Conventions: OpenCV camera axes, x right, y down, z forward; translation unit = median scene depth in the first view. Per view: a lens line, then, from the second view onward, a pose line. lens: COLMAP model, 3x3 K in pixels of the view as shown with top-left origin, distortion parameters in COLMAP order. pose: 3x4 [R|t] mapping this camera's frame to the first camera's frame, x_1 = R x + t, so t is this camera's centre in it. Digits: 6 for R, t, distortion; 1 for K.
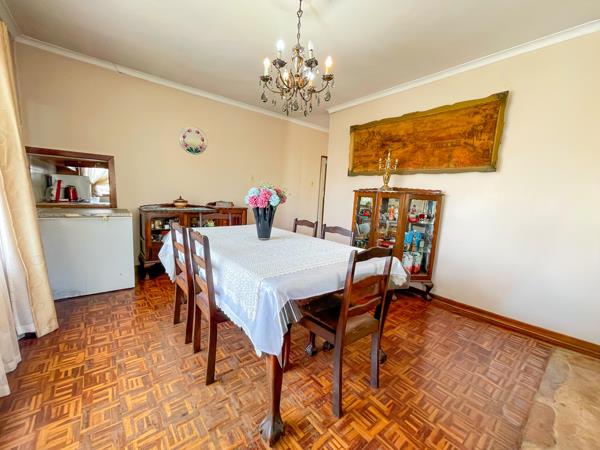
lens RADIAL K [[239.4, 0, 297.1], [0, 239.4, 224.4], [0, 0, 1]] dist [0.002314, -0.000084]
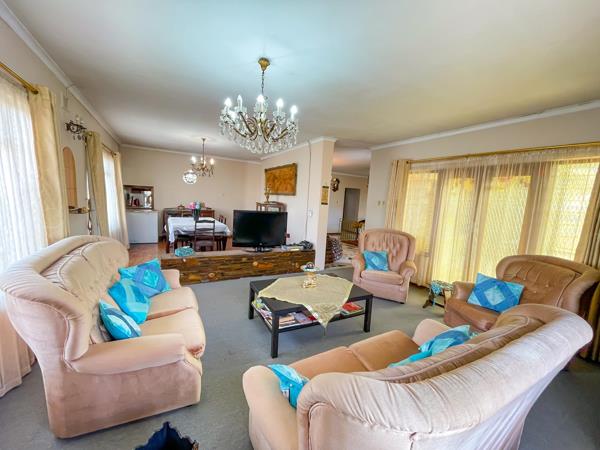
lens RADIAL K [[239.4, 0, 297.5], [0, 239.4, 226.7], [0, 0, 1]] dist [0.002314, -0.000084]
pose [[0.984814, 0.027386, -0.171439, 0.982534], [-0.031099, 0.999336, -0.019006, 0.098708], [0.170804, 0.024048, 0.985011, -1.003403]]
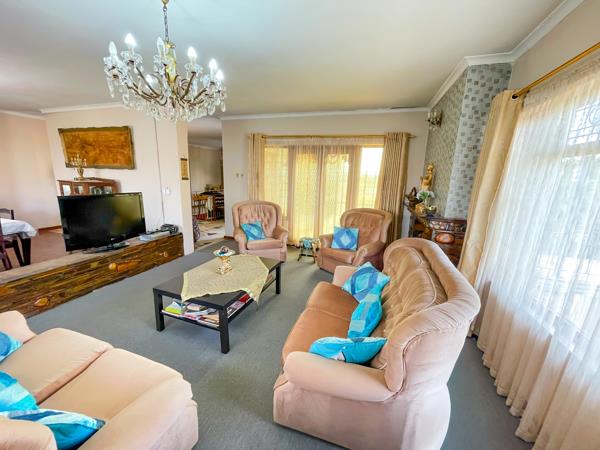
lens RADIAL K [[239.4, 0, 294.1], [0, 239.4, 225.9], [0, 0, 1]] dist [0.002314, -0.000084]
pose [[0.846688, -0.134743, 0.514746, 0.668981], [0.080748, 0.988738, 0.126000, 0.057410], [-0.525926, -0.065118, 0.848034, -0.947686]]
